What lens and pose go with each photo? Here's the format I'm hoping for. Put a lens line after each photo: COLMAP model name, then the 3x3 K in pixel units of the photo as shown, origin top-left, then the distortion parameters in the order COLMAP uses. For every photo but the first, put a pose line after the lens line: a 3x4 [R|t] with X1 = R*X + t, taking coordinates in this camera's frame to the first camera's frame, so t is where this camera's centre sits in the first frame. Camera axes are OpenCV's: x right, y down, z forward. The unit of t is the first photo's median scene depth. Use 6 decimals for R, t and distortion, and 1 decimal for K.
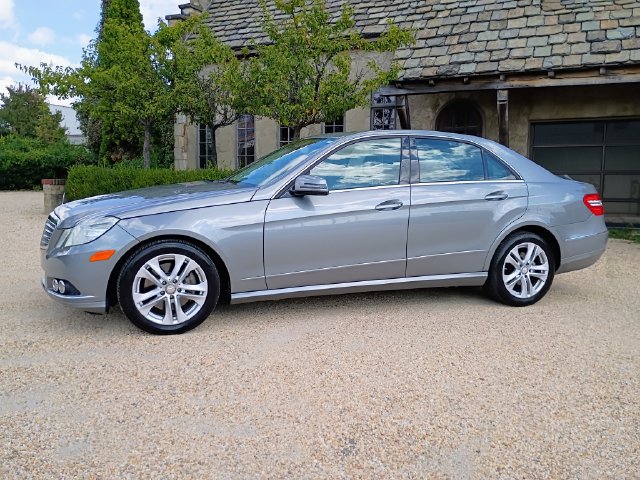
lens RADIAL K [[544.6, 0, 322.7], [0, 544.6, 249.6], [0, 0, 1]] dist [0.084556, -0.108835]
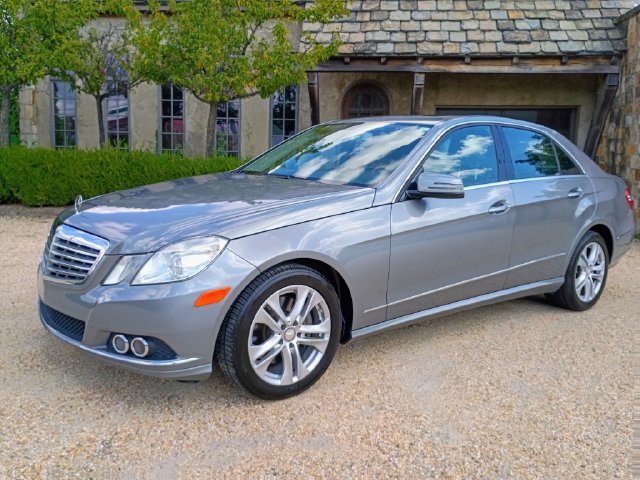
lens RADIAL K [[560.9, 0, 320.0], [0, 560.9, 240.0], [0, 0, 1]] dist [0.072743, -0.089021]
pose [[0.948760, -0.034479, 0.314110, -0.170253], [0.028886, 0.999331, 0.022442, -0.023965], [-0.314673, -0.012218, 0.949121, 0.109025]]
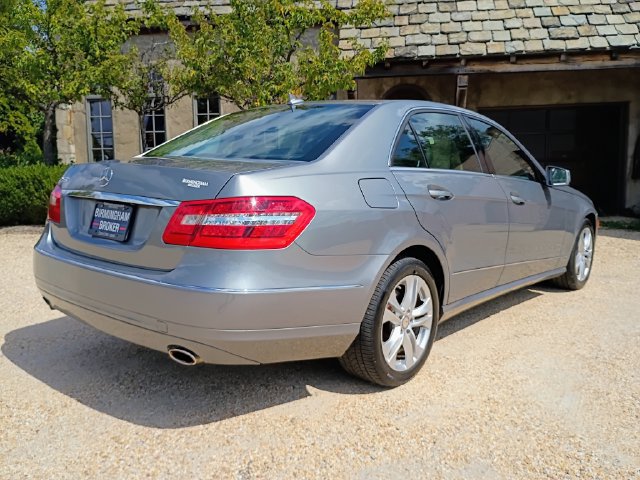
lens RADIAL K [[560.9, 0, 320.0], [0, 560.9, 240.0], [0, 0, 1]] dist [0.072743, -0.089021]
pose [[0.958157, -0.059297, 0.280035, -0.206681], [0.061284, 0.998119, 0.001663, -0.023208], [-0.279607, 0.015568, 0.959988, 0.142605]]
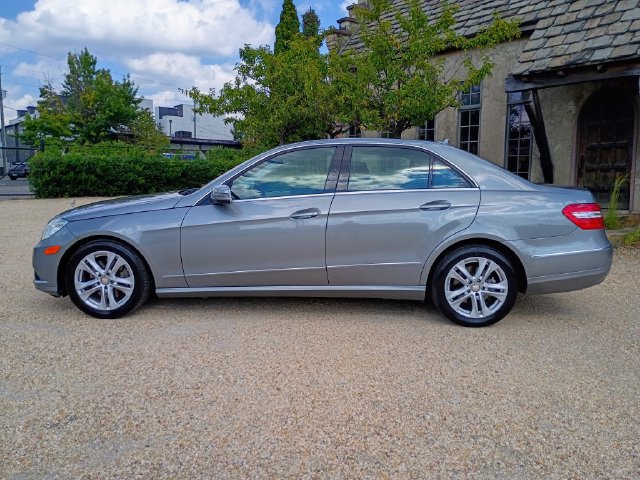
lens RADIAL K [[544.6, 0, 322.7], [0, 544.6, 249.6], [0, 0, 1]] dist [0.084556, -0.108835]
pose [[0.915433, 0.042979, -0.400169, 0.233091], [-0.044115, 0.999006, 0.006377, -0.008928], [0.400045, 0.011815, 0.916419, 0.032007]]
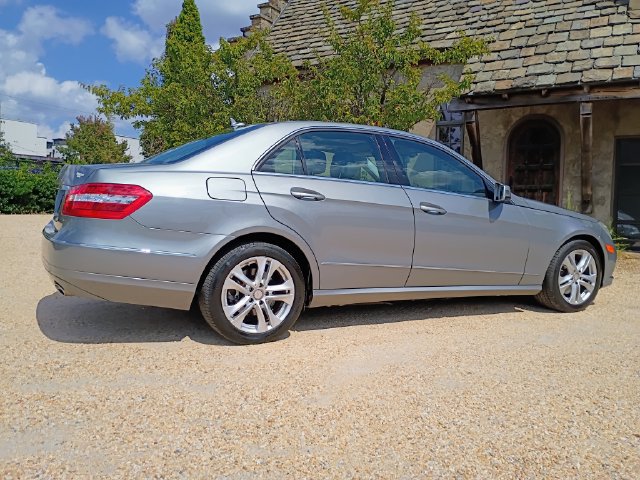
lens RADIAL K [[544.6, 0, 322.7], [0, 544.6, 249.6], [0, 0, 1]] dist [0.084556, -0.108835]
pose [[0.995420, 0.013238, -0.094681, -0.019192], [-0.018246, 0.998469, -0.052223, 0.009876], [0.093845, 0.053711, 0.994137, 0.063868]]
